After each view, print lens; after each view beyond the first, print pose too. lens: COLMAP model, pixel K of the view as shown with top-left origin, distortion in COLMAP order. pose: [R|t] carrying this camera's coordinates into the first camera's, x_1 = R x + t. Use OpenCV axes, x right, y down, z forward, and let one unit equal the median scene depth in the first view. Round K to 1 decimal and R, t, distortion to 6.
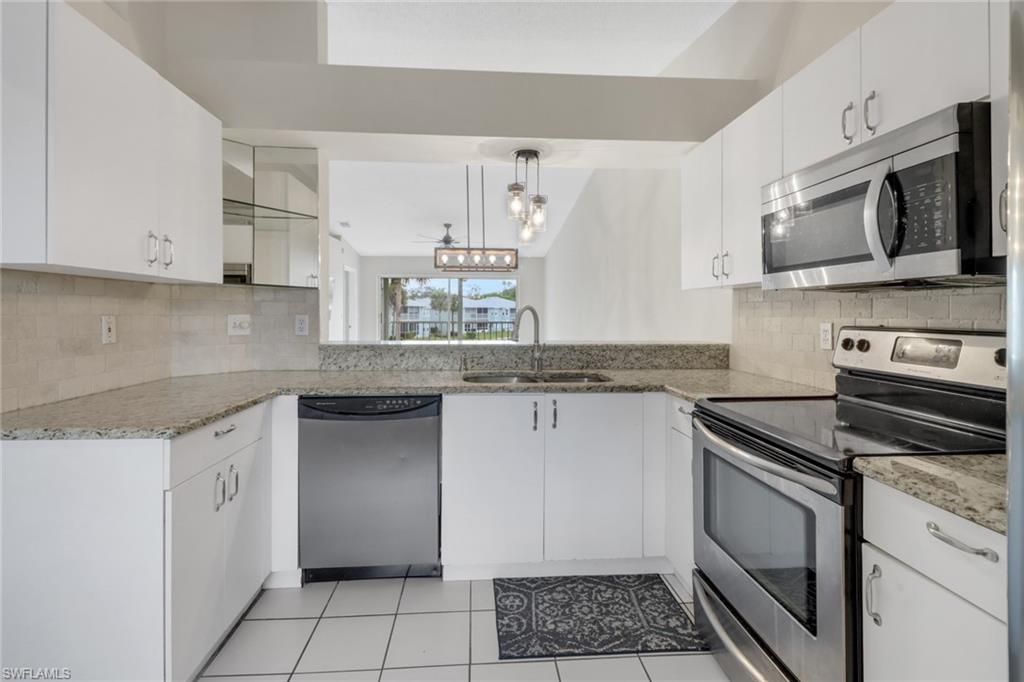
lens RADIAL K [[477.8, 0, 503.2], [0, 477.8, 315.6], [0, 0, 1]] dist [0.003346, -0.000129]
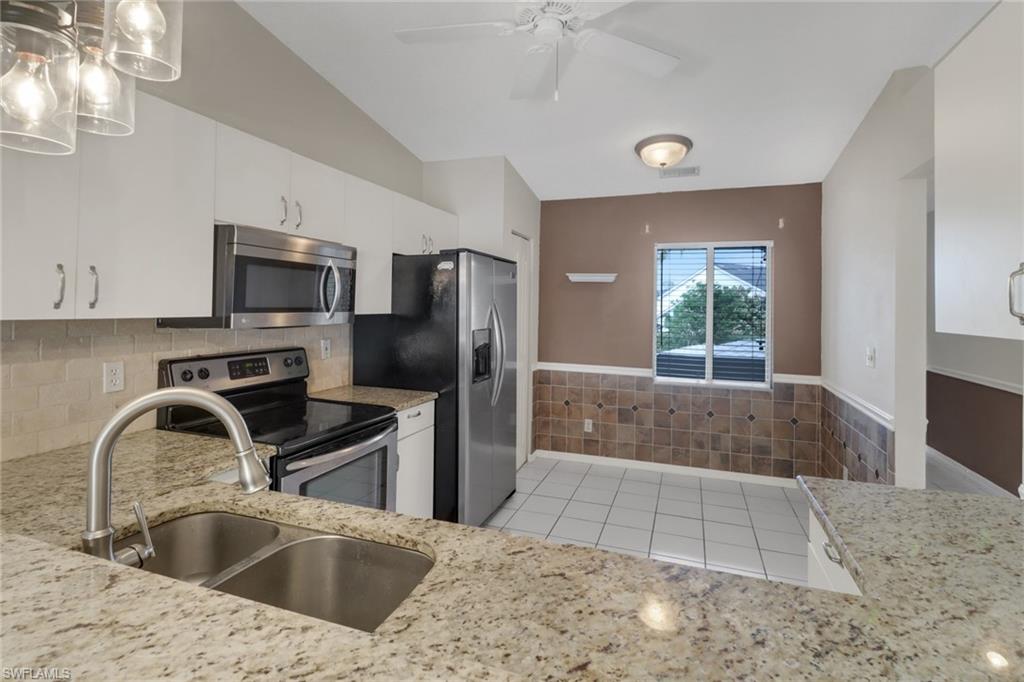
lens RADIAL K [[492.6, 0, 514.8], [0, 492.6, 301.8], [0, 0, 1]] dist [0.001509, -0.000177]
pose [[-0.917173, -0.008931, 0.398388, -0.356165], [-0.012176, 0.999910, -0.005614, -0.096887], [-0.398302, -0.010000, -0.917200, 1.500039]]
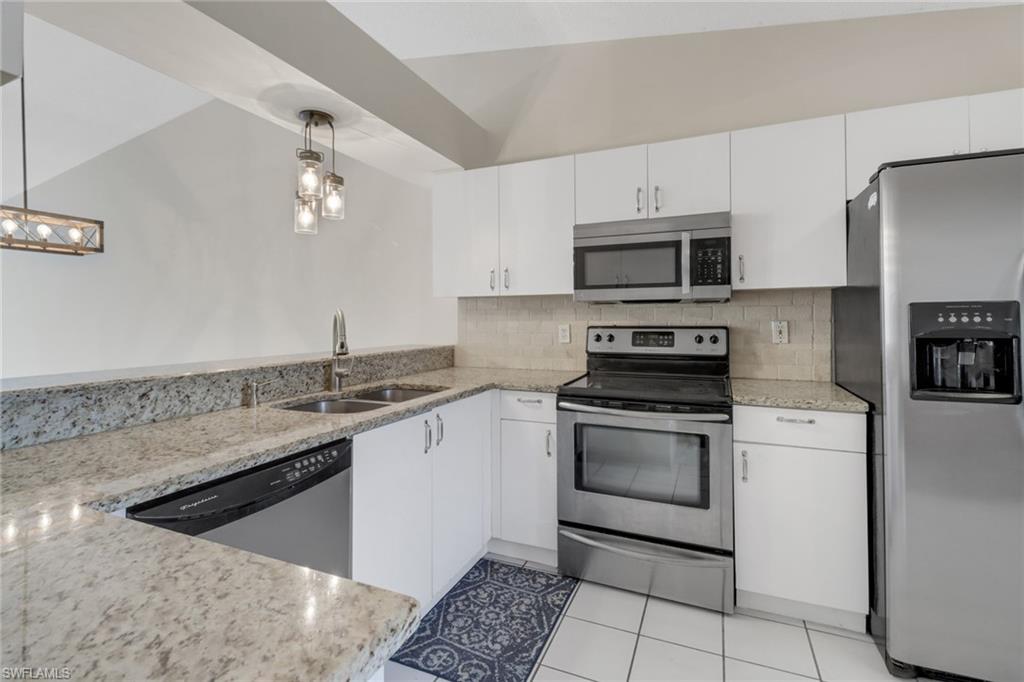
lens RADIAL K [[477.8, 0, 503.2], [0, 477.8, 315.6], [0, 0, 1]] dist [0.003346, -0.000129]
pose [[0.459807, 0.000916, 0.888018, -0.668828], [0.010074, 0.999930, -0.006248, -0.004348], [-0.887962, 0.011819, 0.459766, 0.487866]]
